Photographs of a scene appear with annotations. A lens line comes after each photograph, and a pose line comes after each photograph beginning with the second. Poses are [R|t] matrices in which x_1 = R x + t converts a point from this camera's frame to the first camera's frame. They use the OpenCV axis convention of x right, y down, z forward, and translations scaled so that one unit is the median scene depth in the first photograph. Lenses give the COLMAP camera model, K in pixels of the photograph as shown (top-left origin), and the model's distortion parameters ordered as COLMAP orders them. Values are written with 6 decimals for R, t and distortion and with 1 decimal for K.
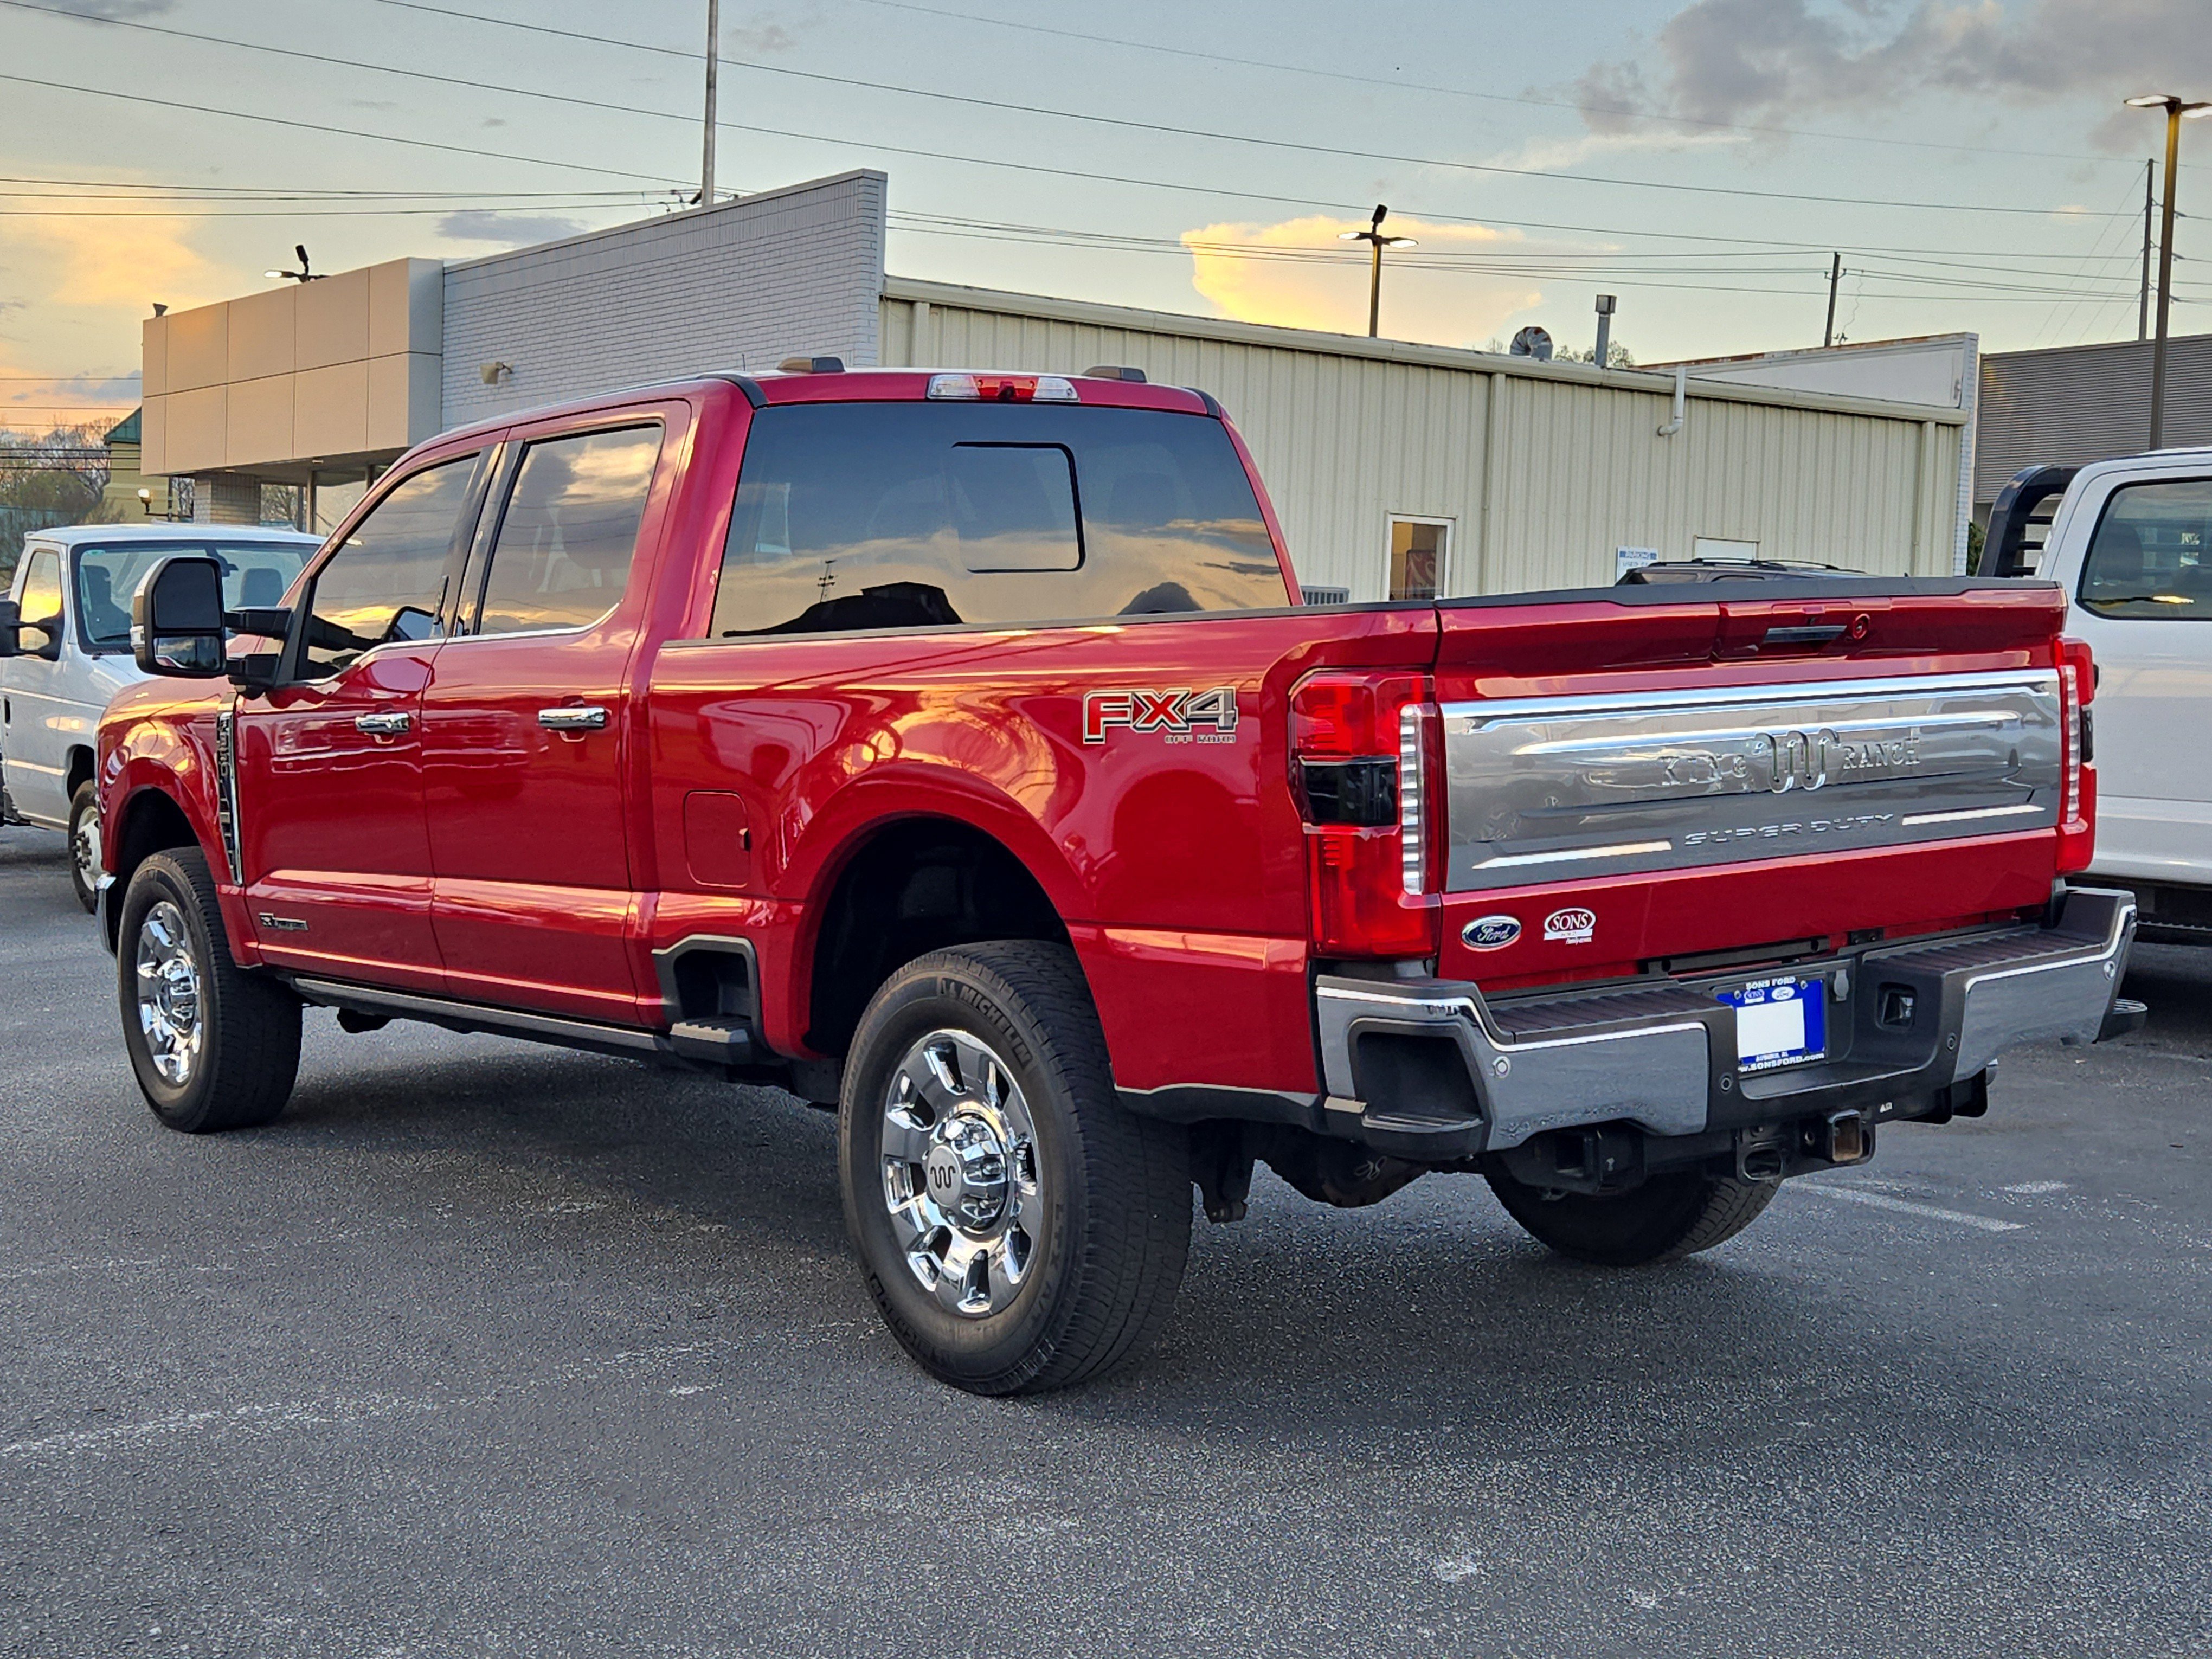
lens RADIAL K [[2962.1, 0, 1091.5], [0, 2962.1, 835.4], [0, 0, 1]] dist [0.072724, -0.051923]
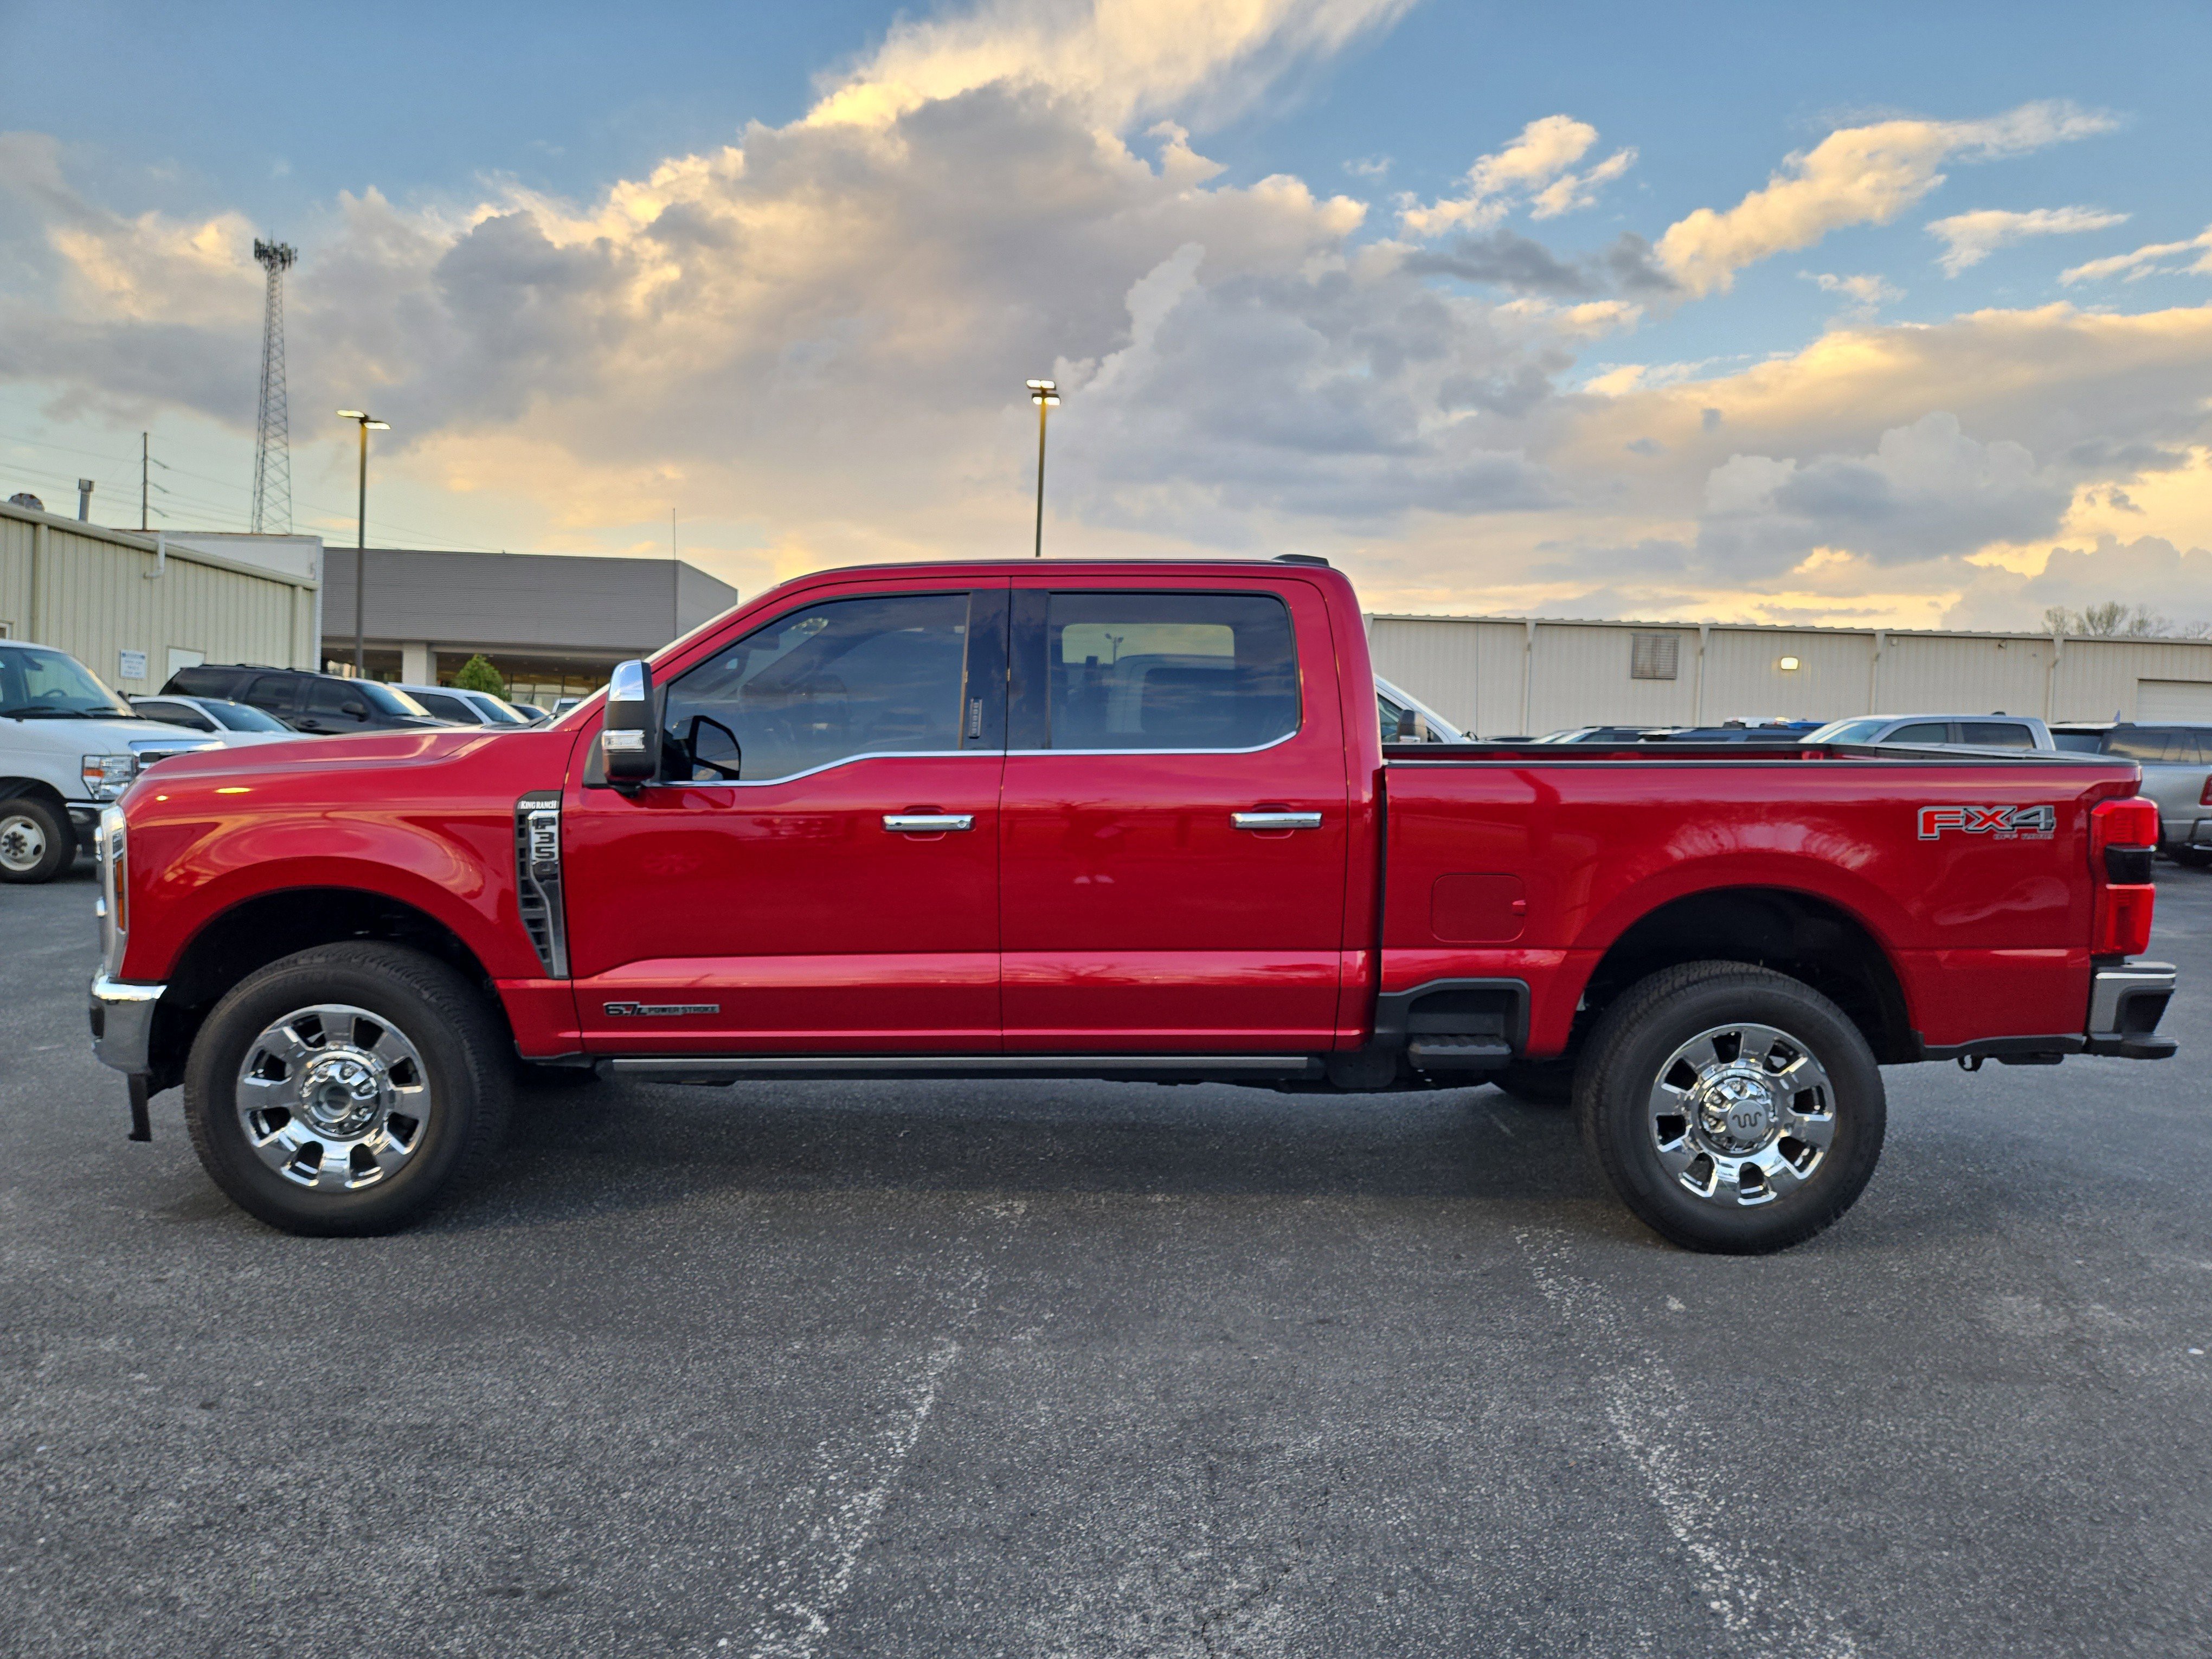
lens RADIAL K [[1530.0, 0, 1105.7], [0, 1530.0, 793.9], [0, 0, 1]] dist [0.031827, 0.000811]
pose [[0.598516, -0.014228, 0.800984, -0.923170], [0.025586, 0.999672, -0.001361, -0.063917], [-0.800702, 0.021309, 0.598684, 0.813898]]
